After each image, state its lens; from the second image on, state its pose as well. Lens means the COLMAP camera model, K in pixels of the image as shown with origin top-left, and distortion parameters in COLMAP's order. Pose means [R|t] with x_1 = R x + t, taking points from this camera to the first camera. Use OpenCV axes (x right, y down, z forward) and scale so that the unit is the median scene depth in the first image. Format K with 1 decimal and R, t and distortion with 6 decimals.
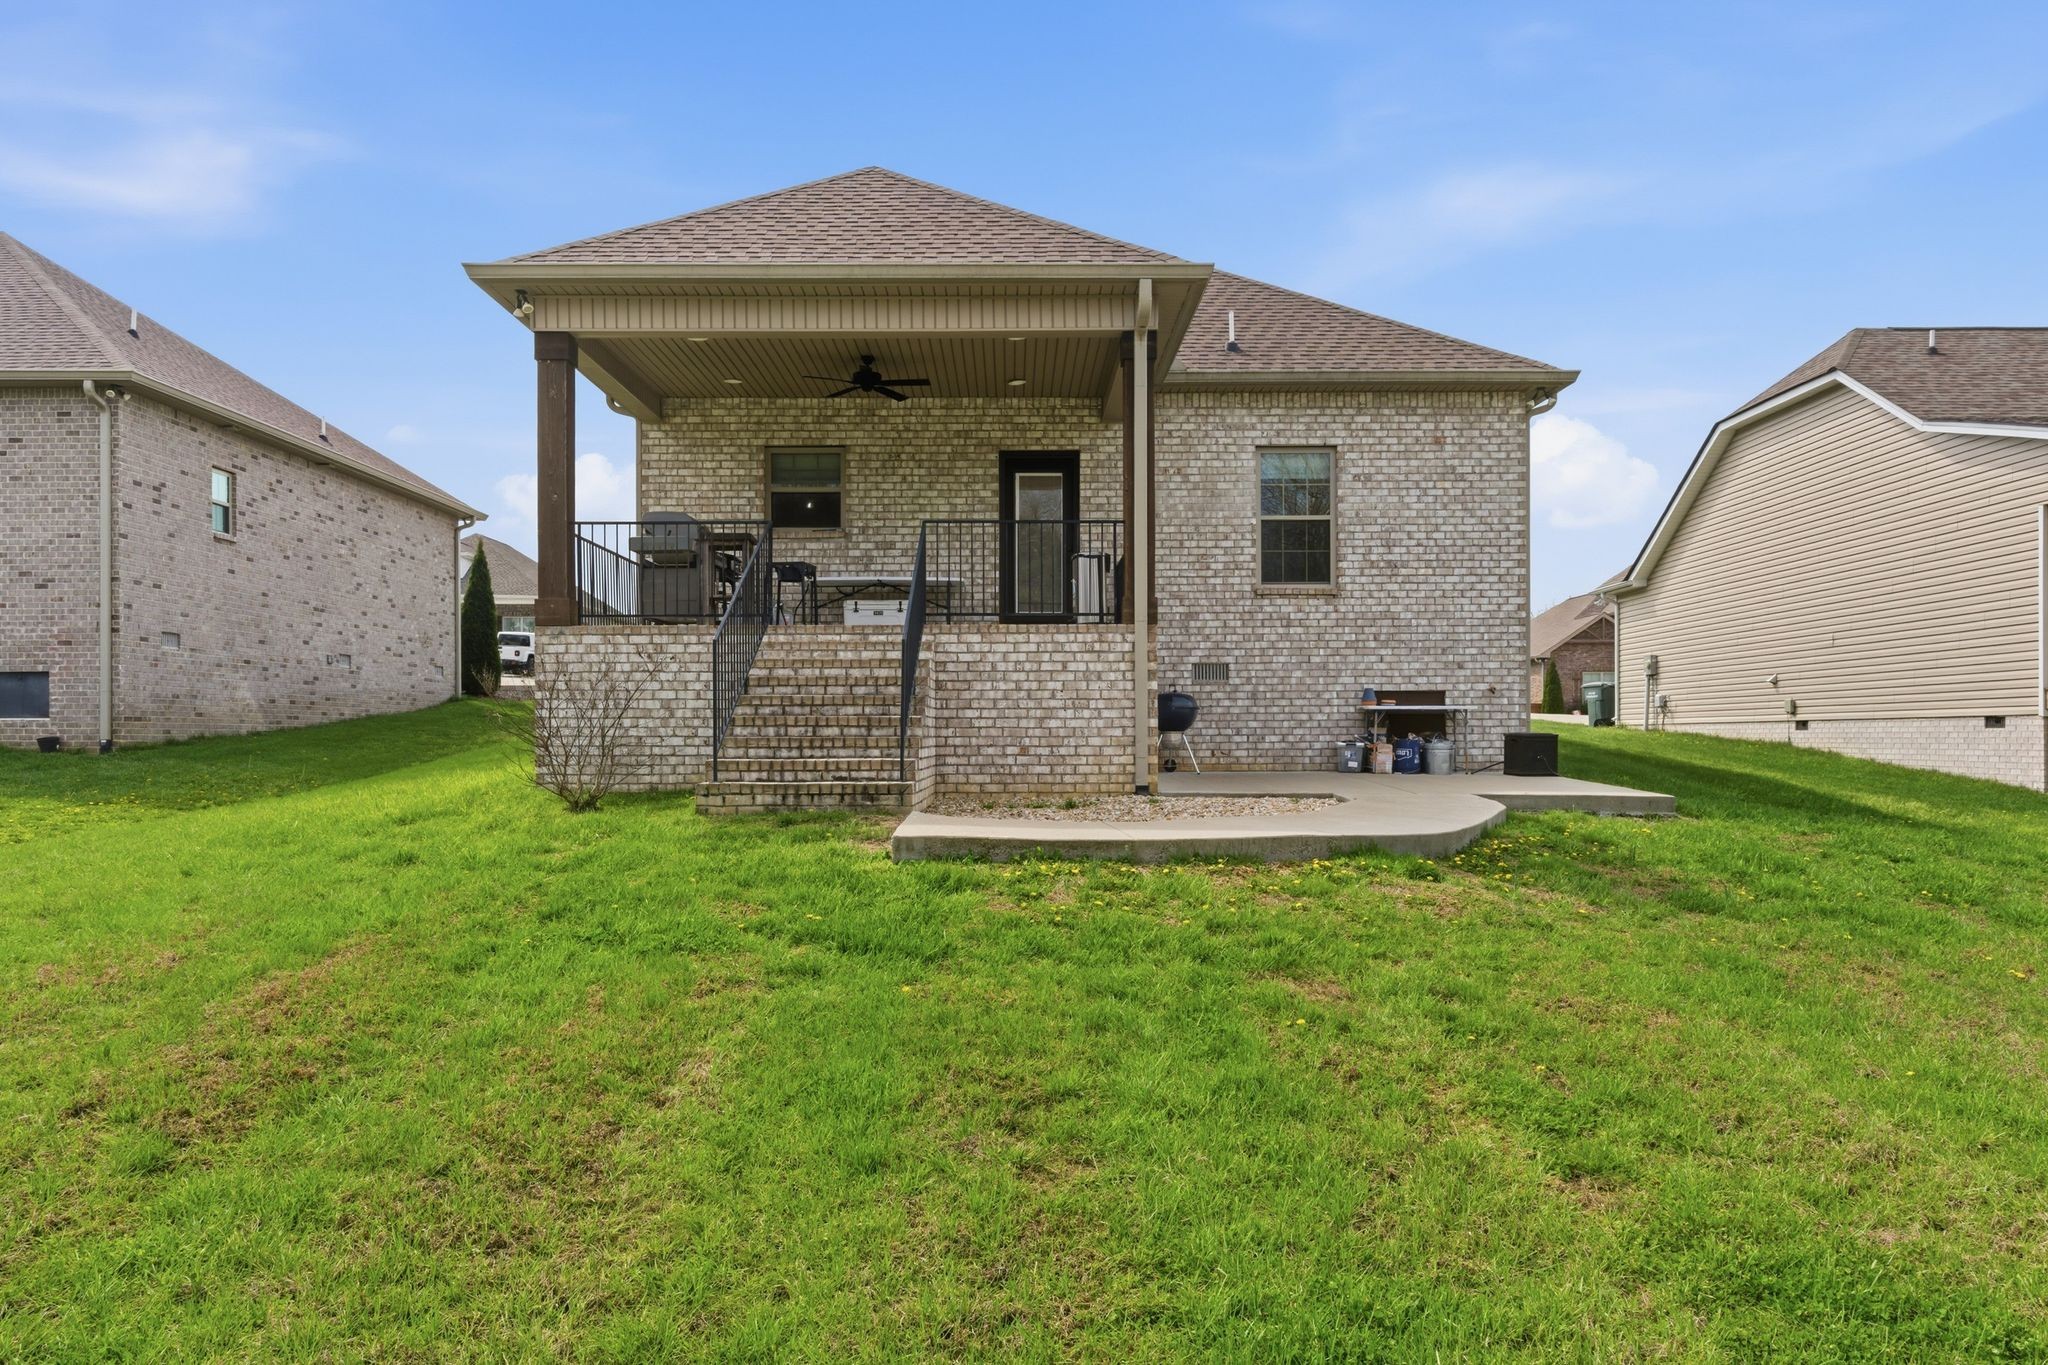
lens RADIAL K [[1455.4, 0, 1040.2], [0, 1455.4, 739.9], [0, 0, 1]] dist [-0.004696, 0.000794]
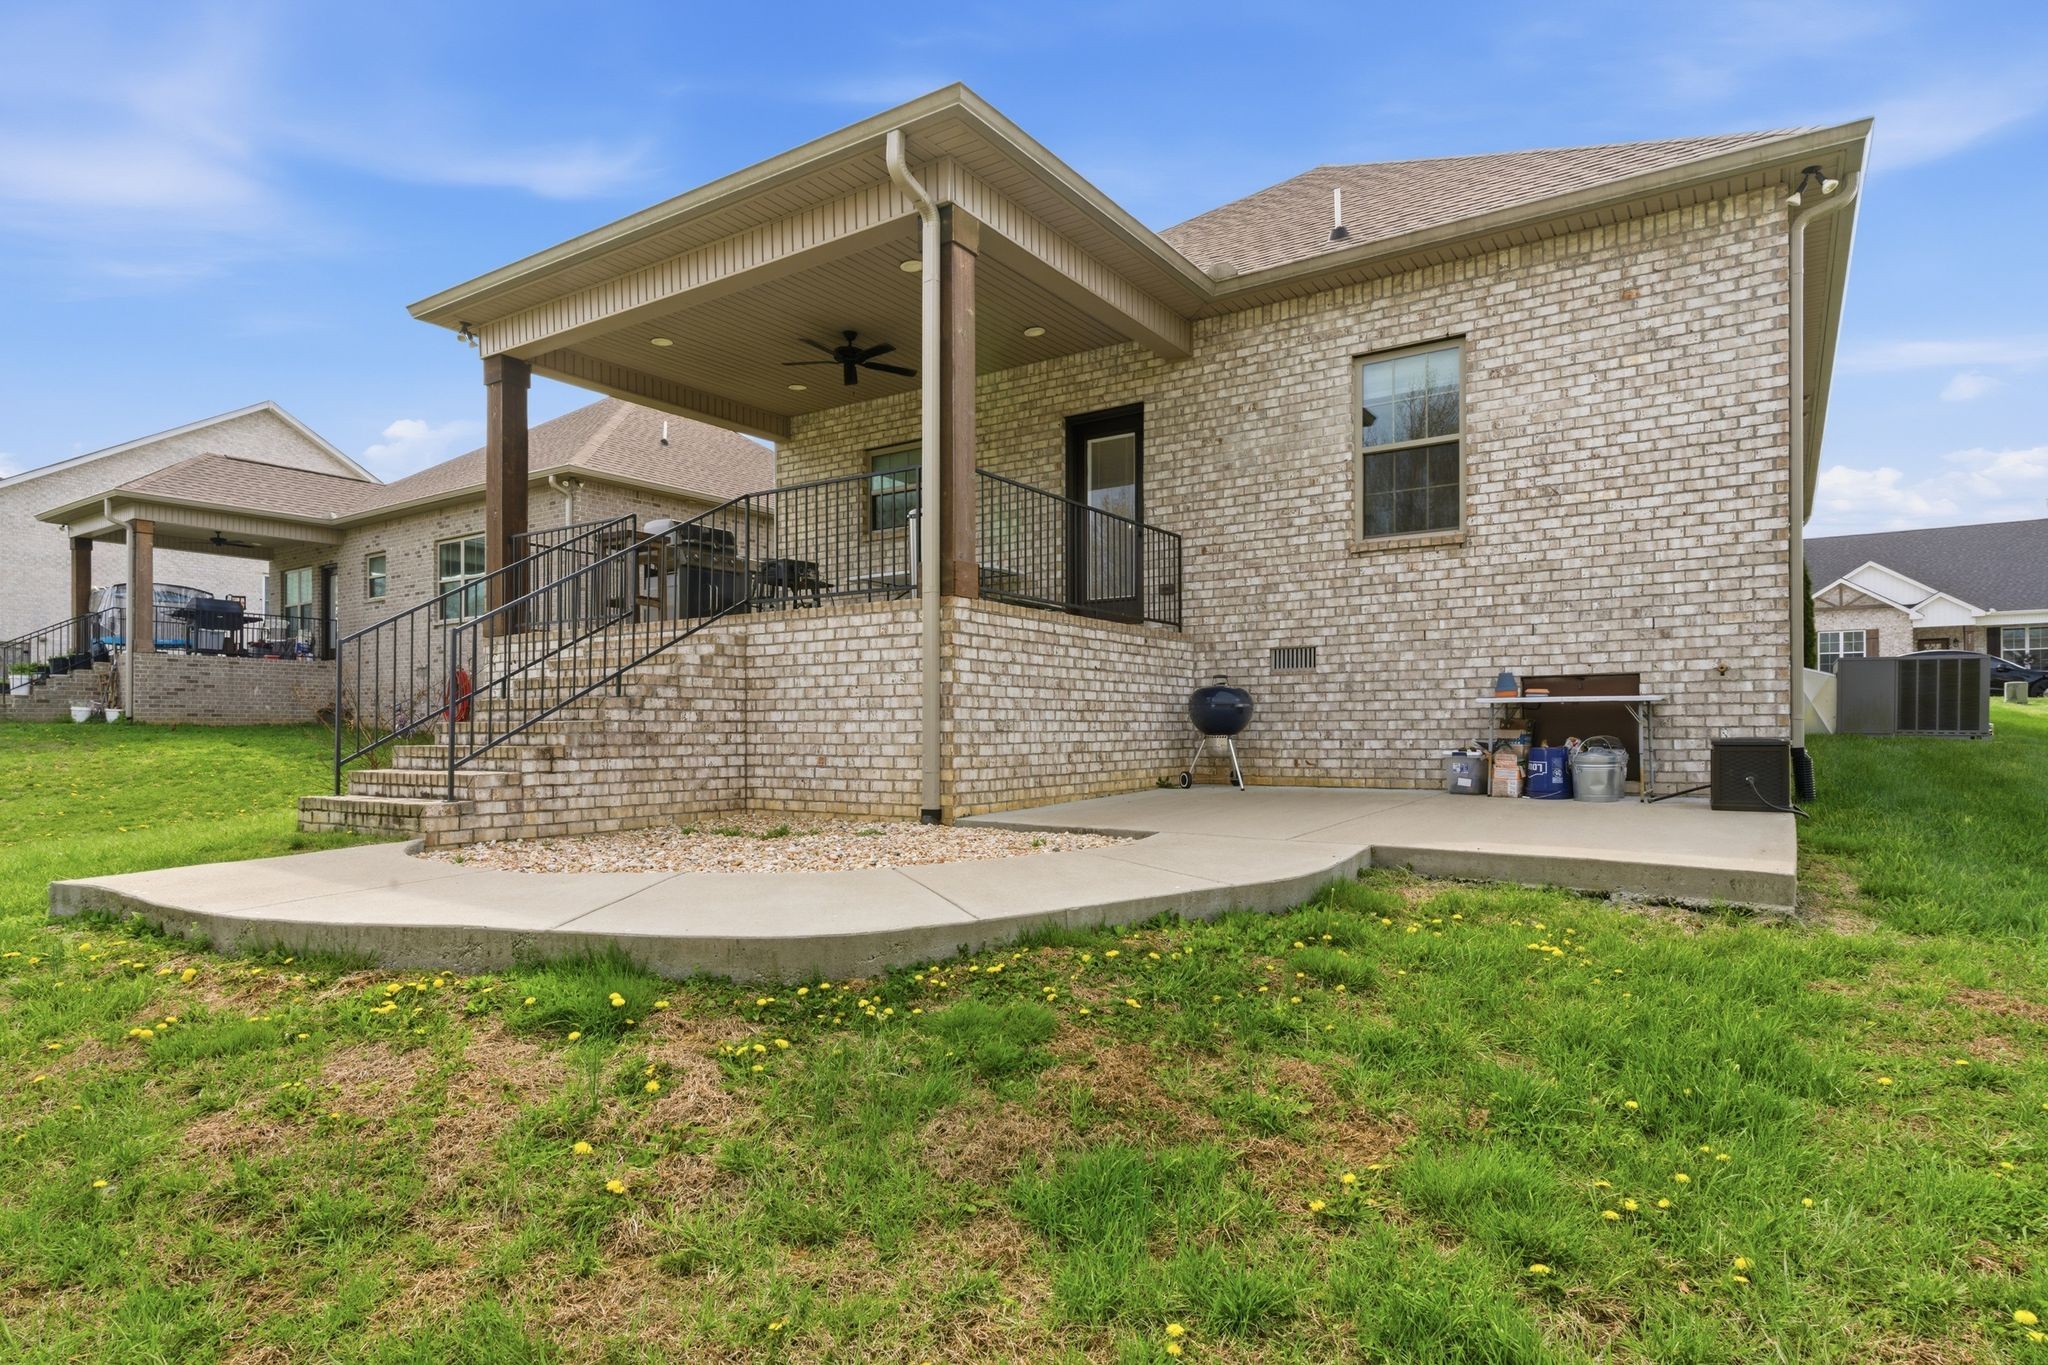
lens RADIAL K [[1133.3, 0, 1015.8], [0, 1133.3, 732.0], [0, 0, 1]] dist [0.012866, -0.004881]
pose [[0.821372, -0.001527, -0.570390, 0.341269], [-0.000163, 0.999996, -0.002911, -0.005585], [0.570392, 0.002484, 0.821369, 0.418553]]
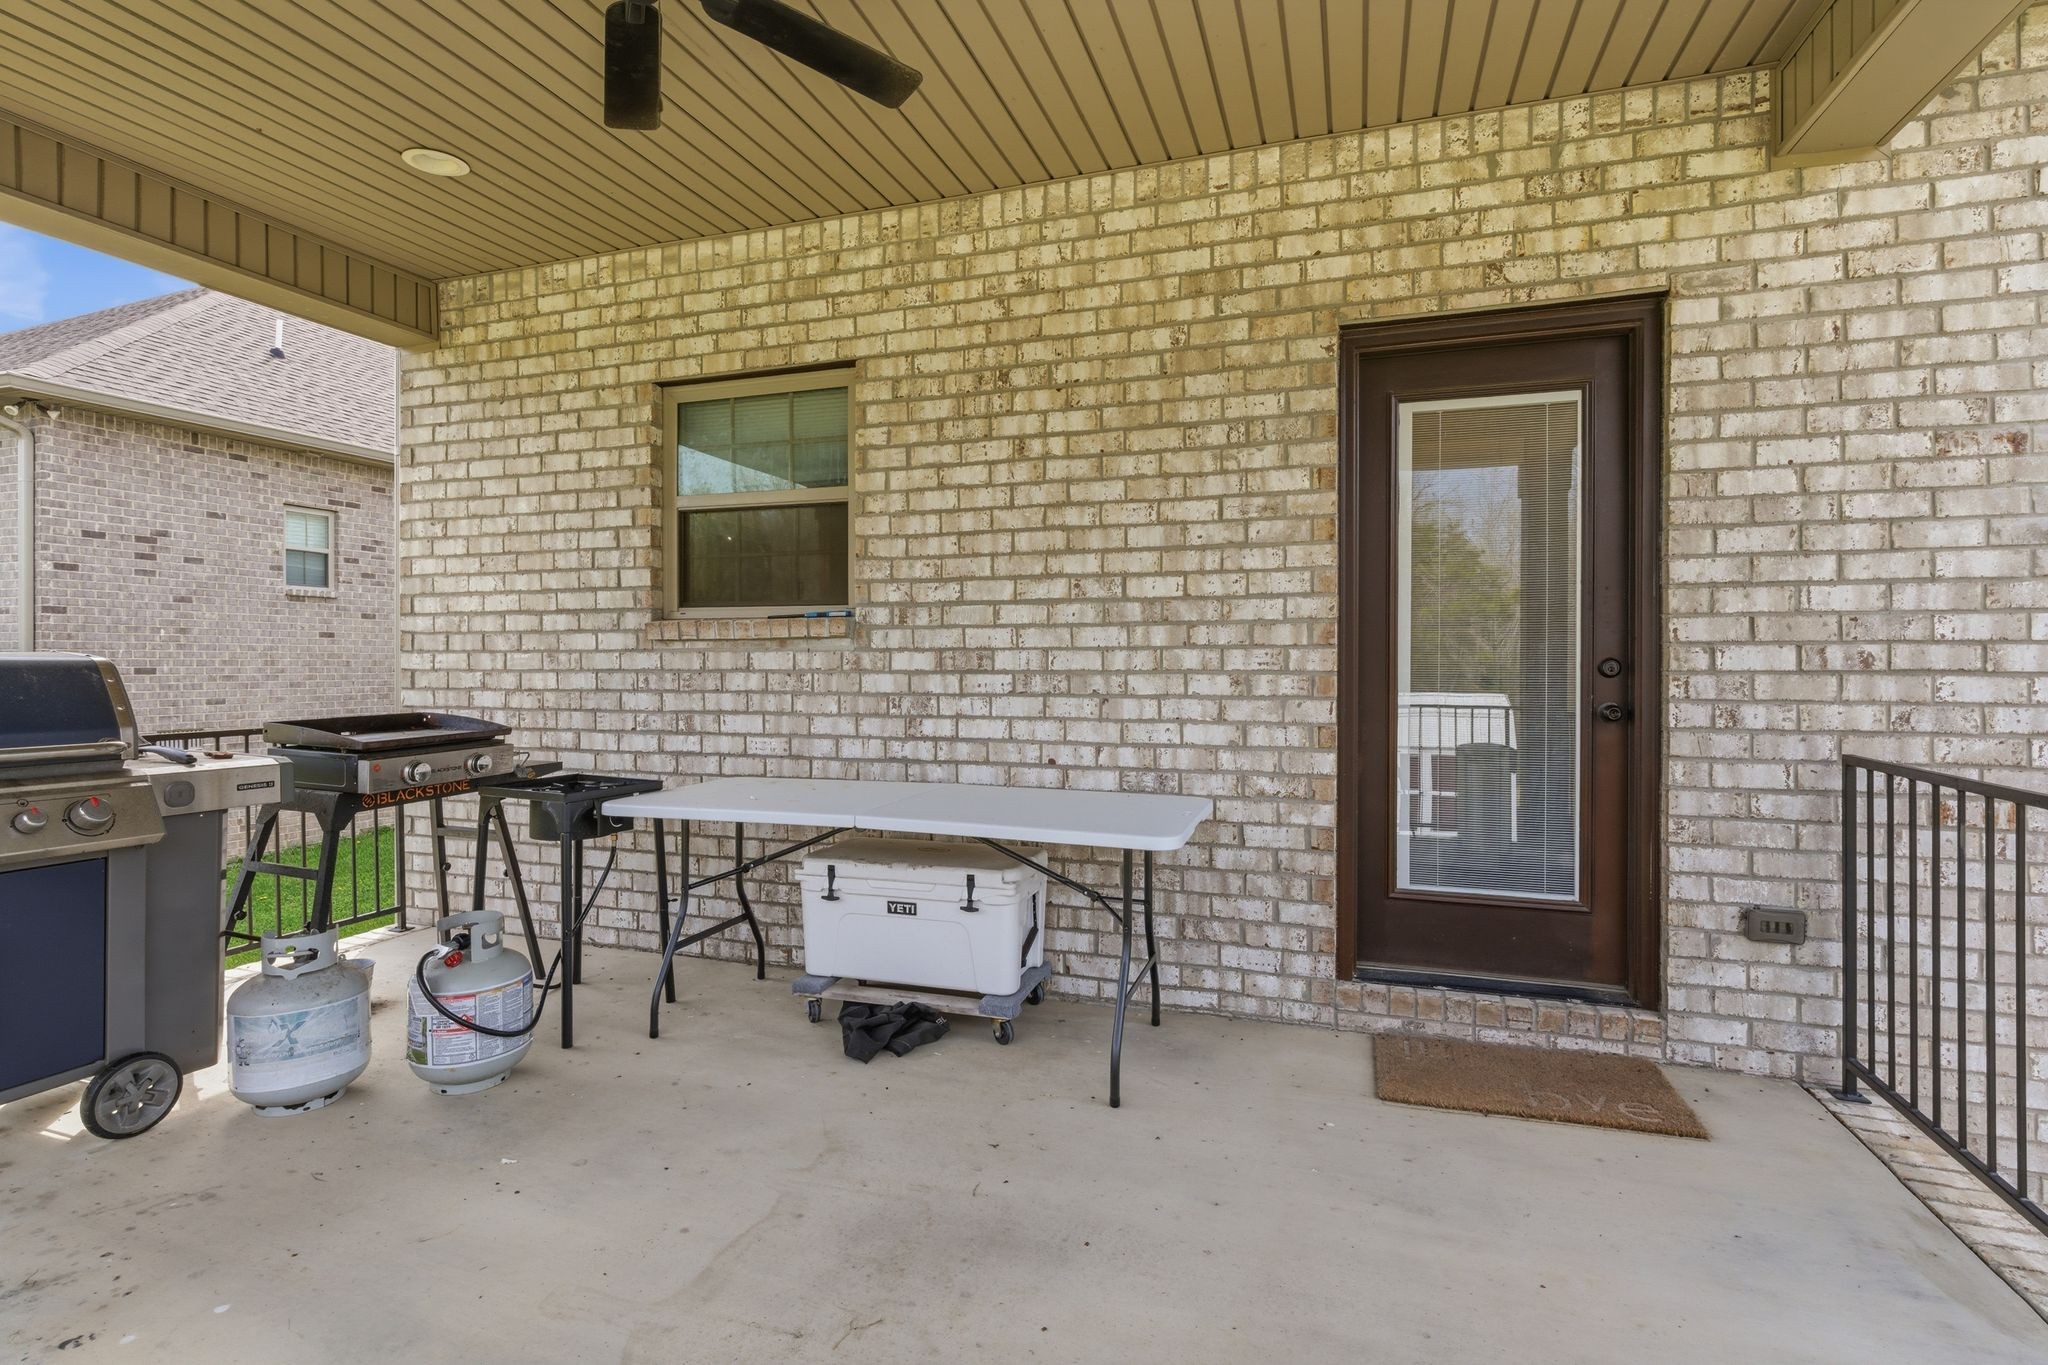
lens RADIAL K [[984.2, 0, 1022.9], [0, 984.2, 665.9], [0, 0, 1]] dist [0.002283, -0.001454]
pose [[0.943617, 0.005403, -0.330995, -0.022496], [-0.004559, 0.999984, 0.003326, -0.133169], [0.331008, -0.001630, 0.943627, 0.799523]]
